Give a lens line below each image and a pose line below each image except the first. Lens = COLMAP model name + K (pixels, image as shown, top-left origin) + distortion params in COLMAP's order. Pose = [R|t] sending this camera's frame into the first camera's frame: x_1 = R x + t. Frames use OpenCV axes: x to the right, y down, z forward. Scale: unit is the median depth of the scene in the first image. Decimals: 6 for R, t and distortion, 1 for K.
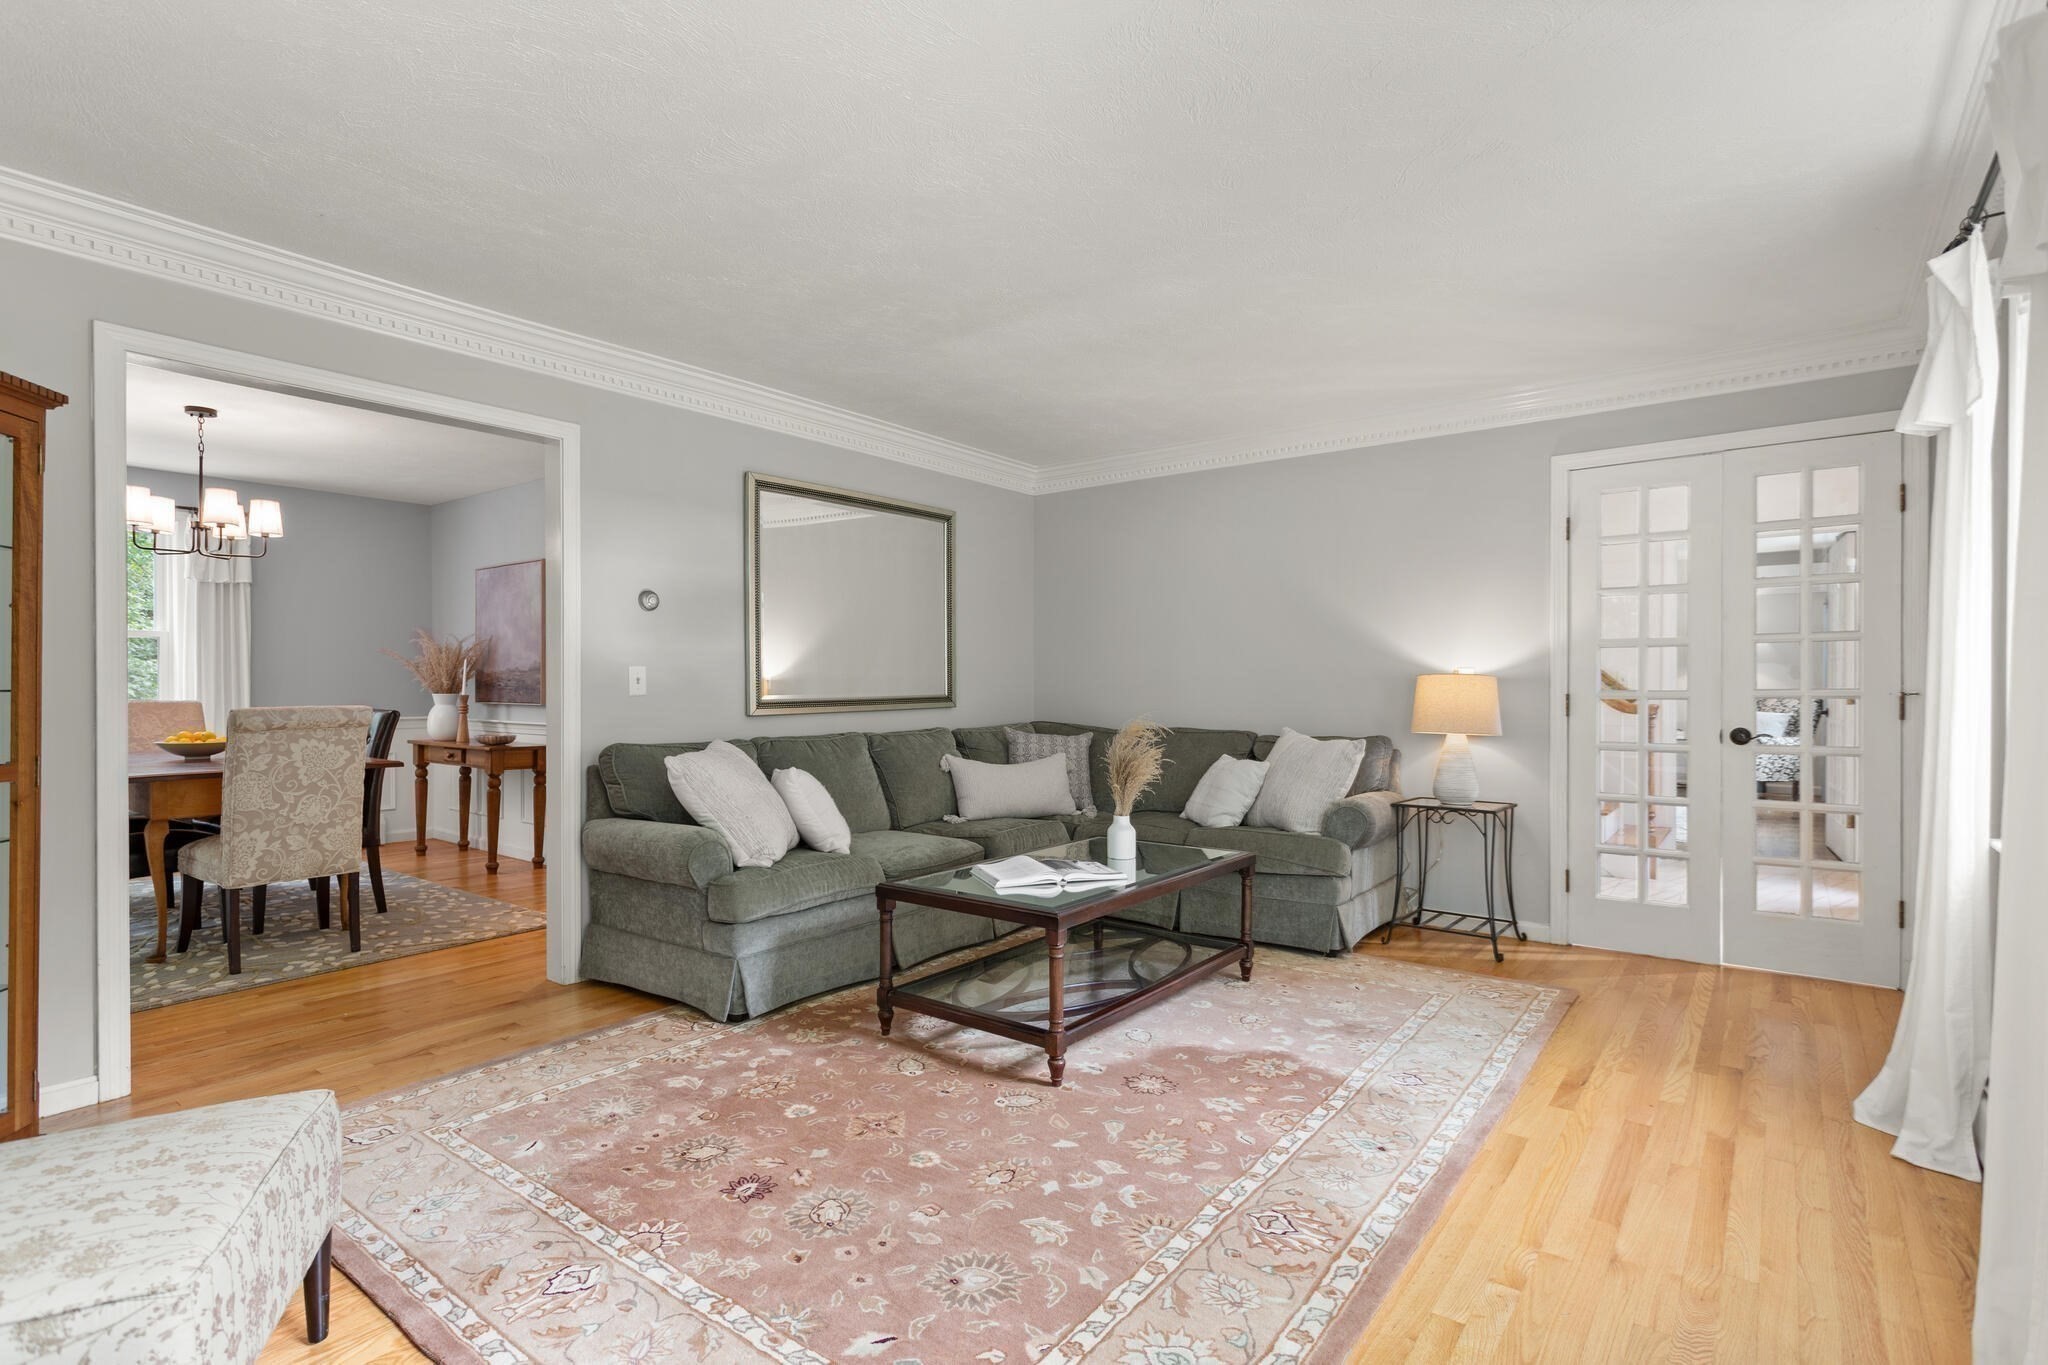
lens RADIAL K [[984.2, 0, 1024.0], [0, 984.2, 682.5], [0, 0, 1]] dist [0.001308, 0.000298]
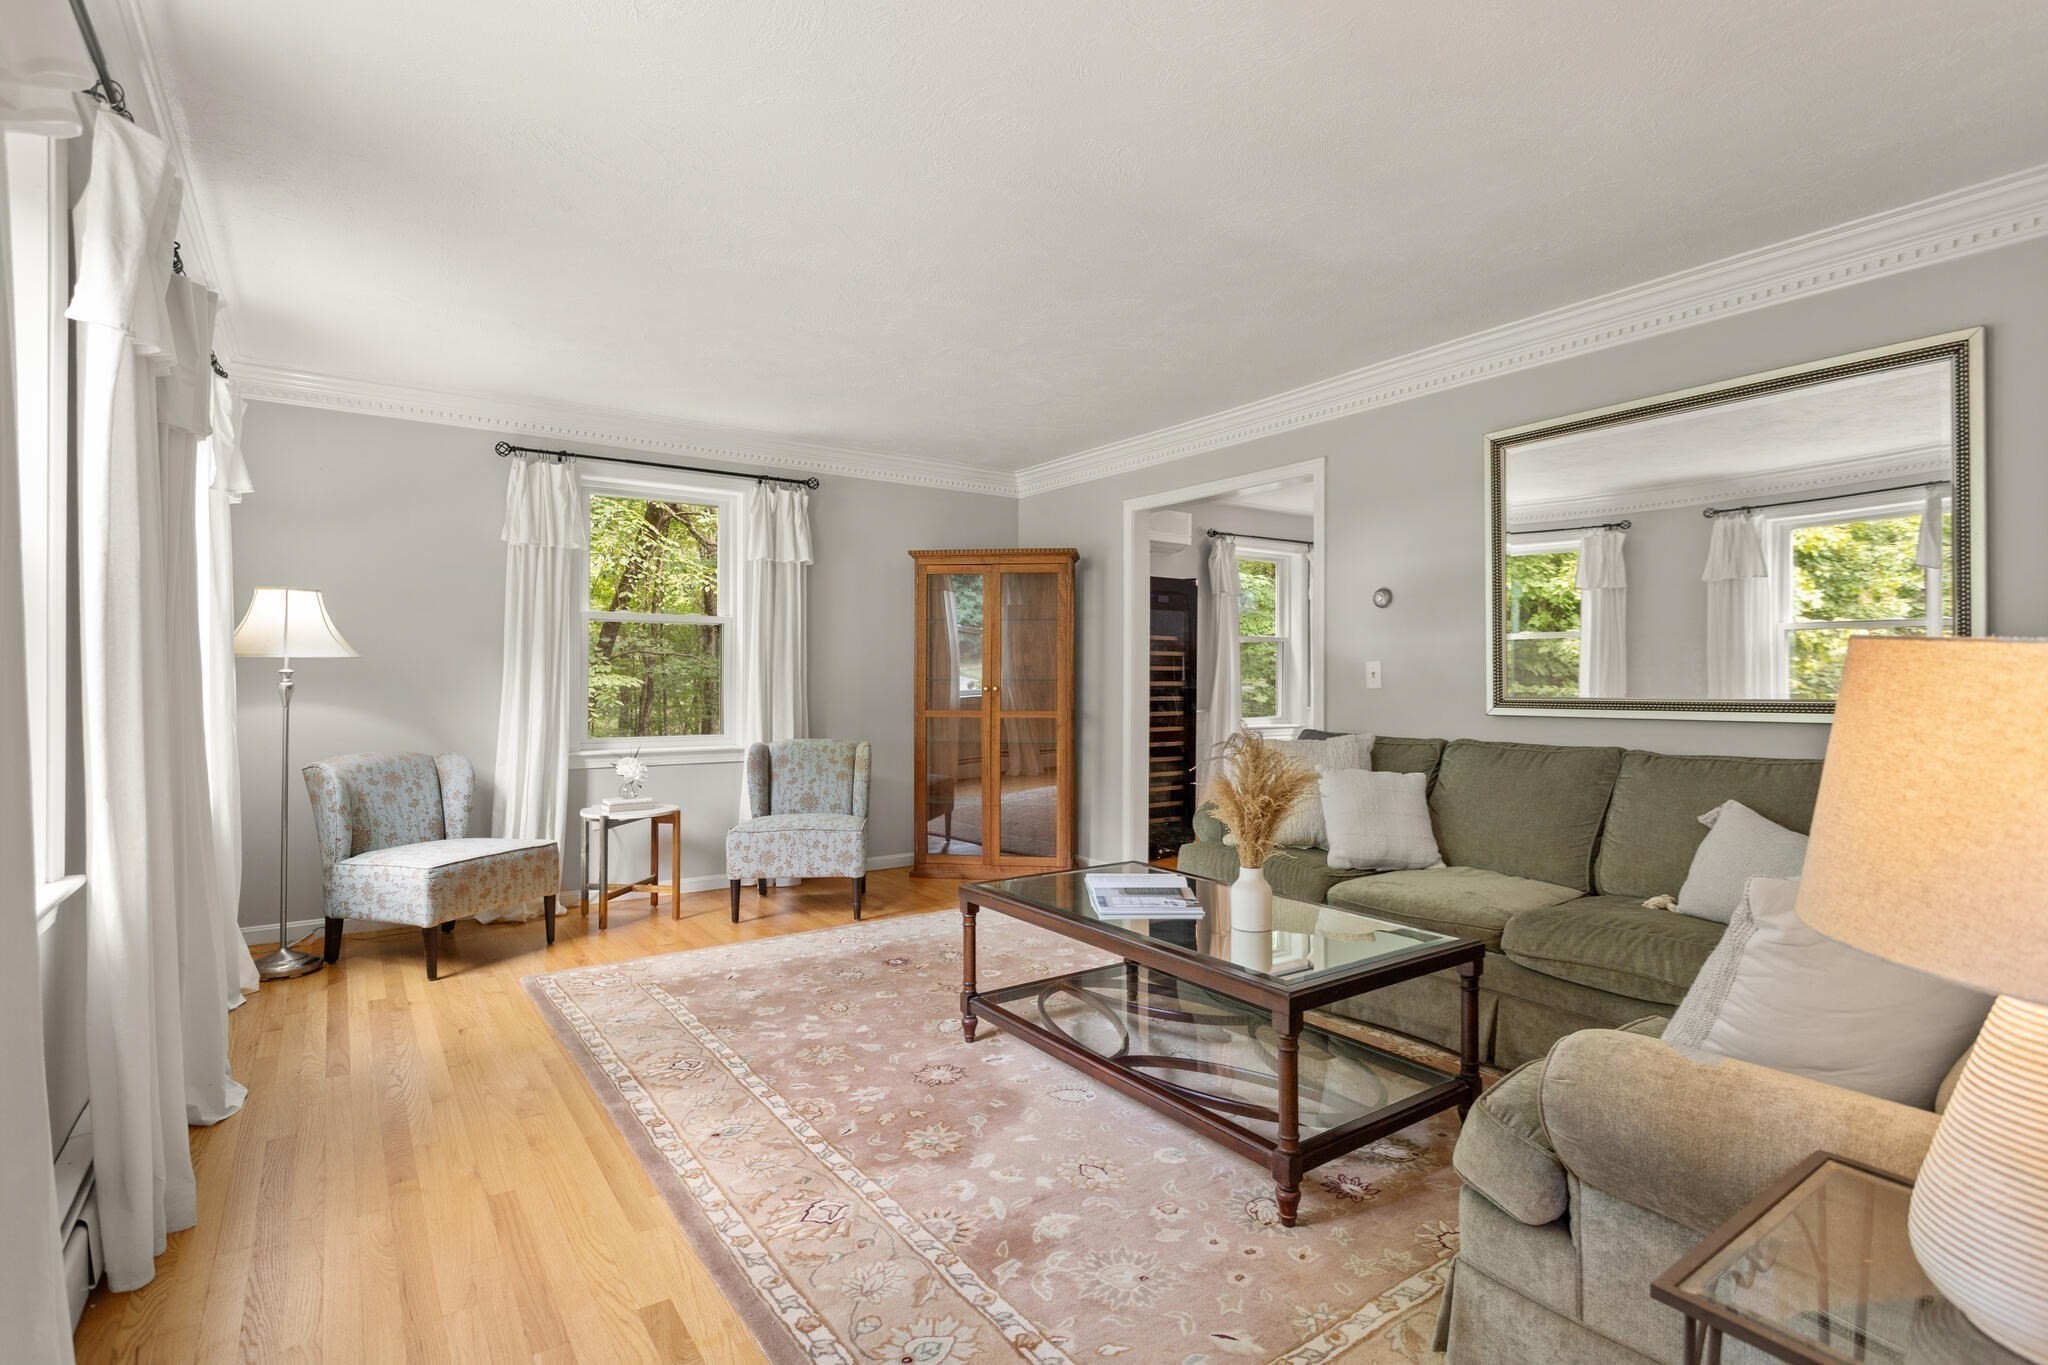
lens RADIAL K [[984.2, 0, 1024.0], [0, 984.2, 682.5], [0, 0, 1]] dist [0.001308, 0.000298]
pose [[-0.296636, 0.008979, -0.954949, 0.999096], [0.004266, 0.999958, 0.008077, -0.004721], [0.954981, -0.001678, -0.296662, 1.293732]]
